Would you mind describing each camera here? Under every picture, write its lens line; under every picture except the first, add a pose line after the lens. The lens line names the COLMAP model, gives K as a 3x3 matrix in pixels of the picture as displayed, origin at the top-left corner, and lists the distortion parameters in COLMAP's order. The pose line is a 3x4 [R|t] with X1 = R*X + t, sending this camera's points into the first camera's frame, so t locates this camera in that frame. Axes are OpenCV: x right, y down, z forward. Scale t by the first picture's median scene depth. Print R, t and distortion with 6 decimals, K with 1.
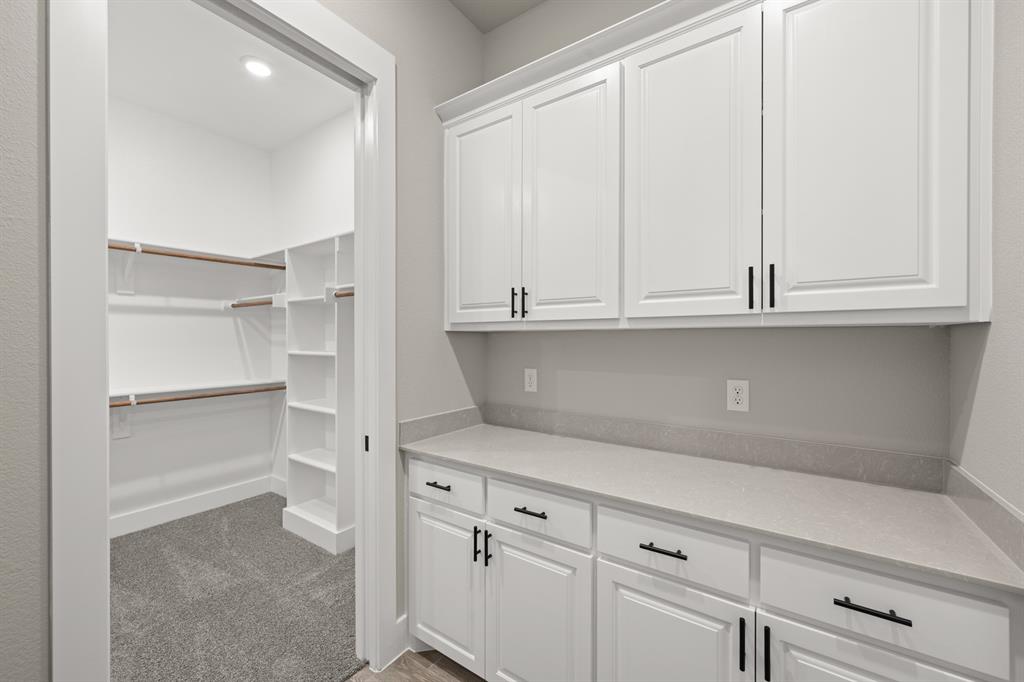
lens RADIAL K [[401.9, 0, 517.7], [0, 401.9, 340.5], [0, 0, 1]] dist [0.002996, -0.000266]
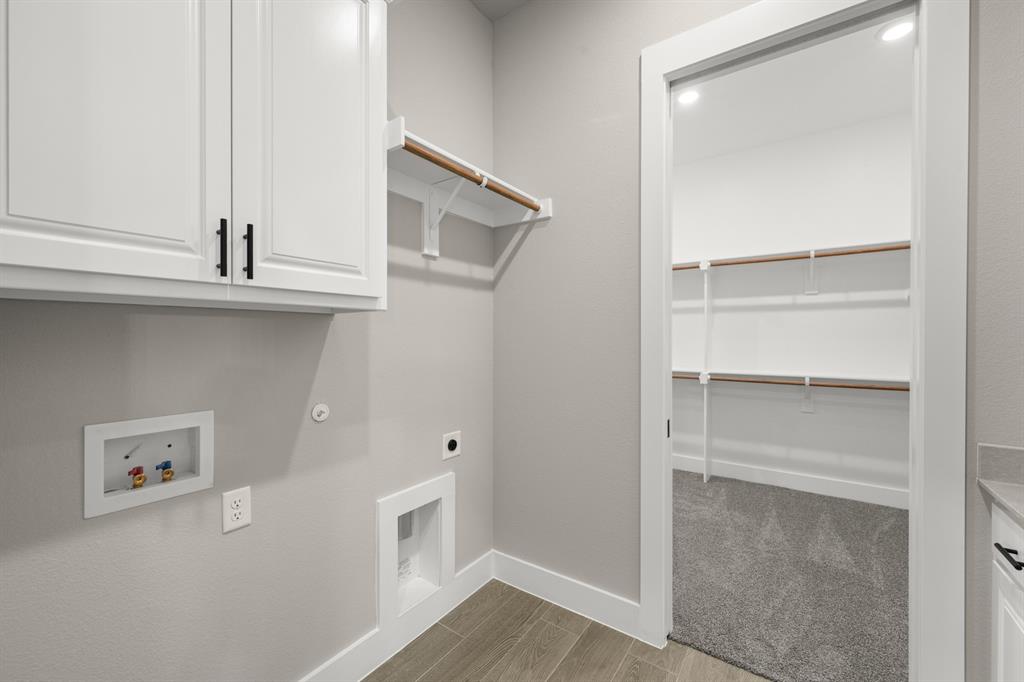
lens RADIAL K [[401.9, 0, 518.7], [0, 401.9, 338.8], [0, 0, 1]] dist [0.002996, -0.000266]
pose [[0.000278, 0.006449, -0.999979, 0.250126], [0.001837, 0.999978, 0.006449, 0.010307], [0.999998, -0.001839, 0.000266, 0.136084]]
